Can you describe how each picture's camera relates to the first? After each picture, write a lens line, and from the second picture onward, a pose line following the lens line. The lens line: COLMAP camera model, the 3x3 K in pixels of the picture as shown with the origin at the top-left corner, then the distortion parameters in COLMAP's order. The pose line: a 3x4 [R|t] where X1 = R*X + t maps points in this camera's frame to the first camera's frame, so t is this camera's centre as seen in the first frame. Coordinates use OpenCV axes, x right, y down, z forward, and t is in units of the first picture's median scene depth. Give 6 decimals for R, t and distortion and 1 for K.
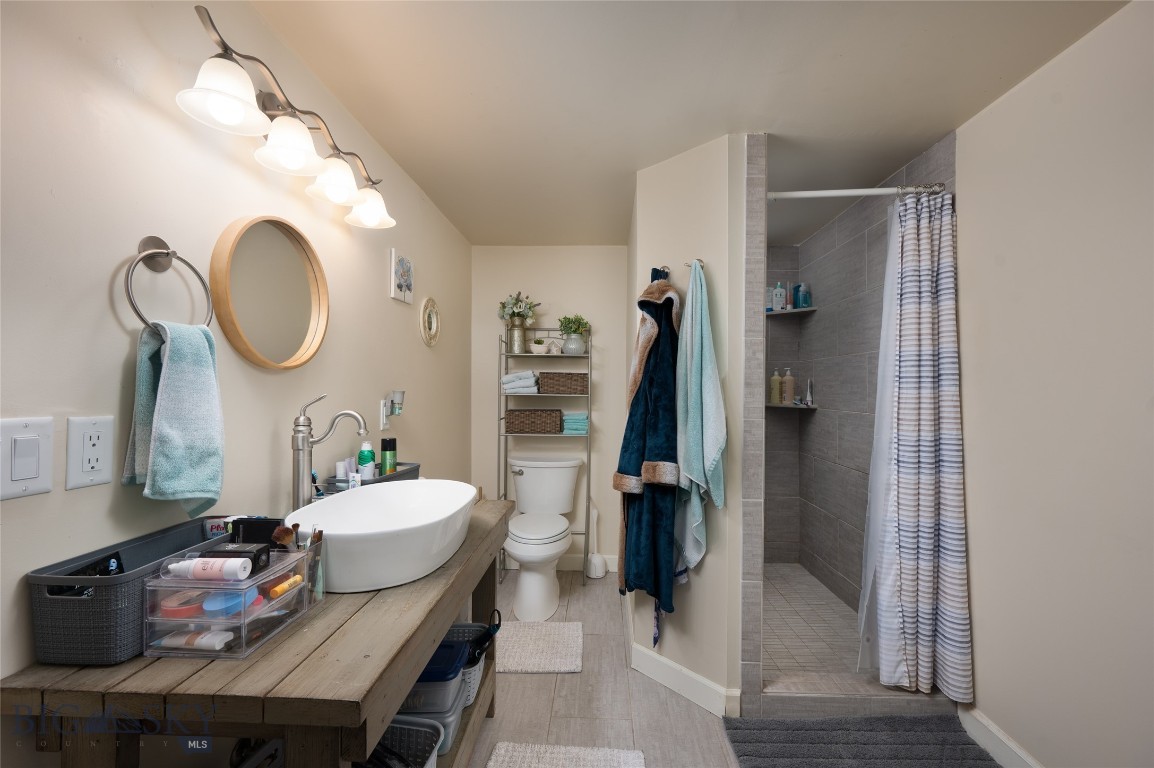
lens RADIAL K [[459.1, 0, 576.9], [0, 459.1, 384.5], [0, 0, 1]] dist [-0.000019, 0.000000]
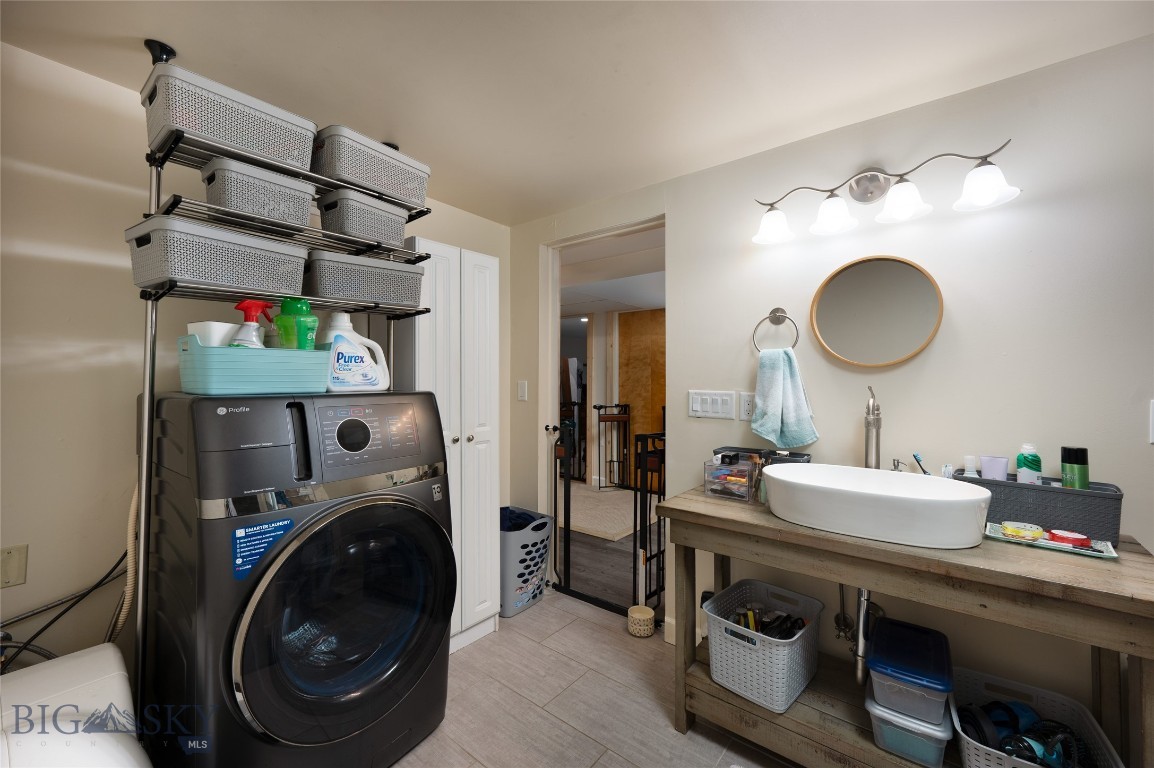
lens RADIAL K [[459.1, 0, 577.3], [0, 459.1, 379.3], [0, 0, 1]] dist [-0.000019, 0.000000]
pose [[-0.595722, -0.007132, -0.803159, 1.135973], [0.008544, 0.999848, -0.015216, 0.020219], [0.803145, -0.015927, -0.595570, 1.335655]]
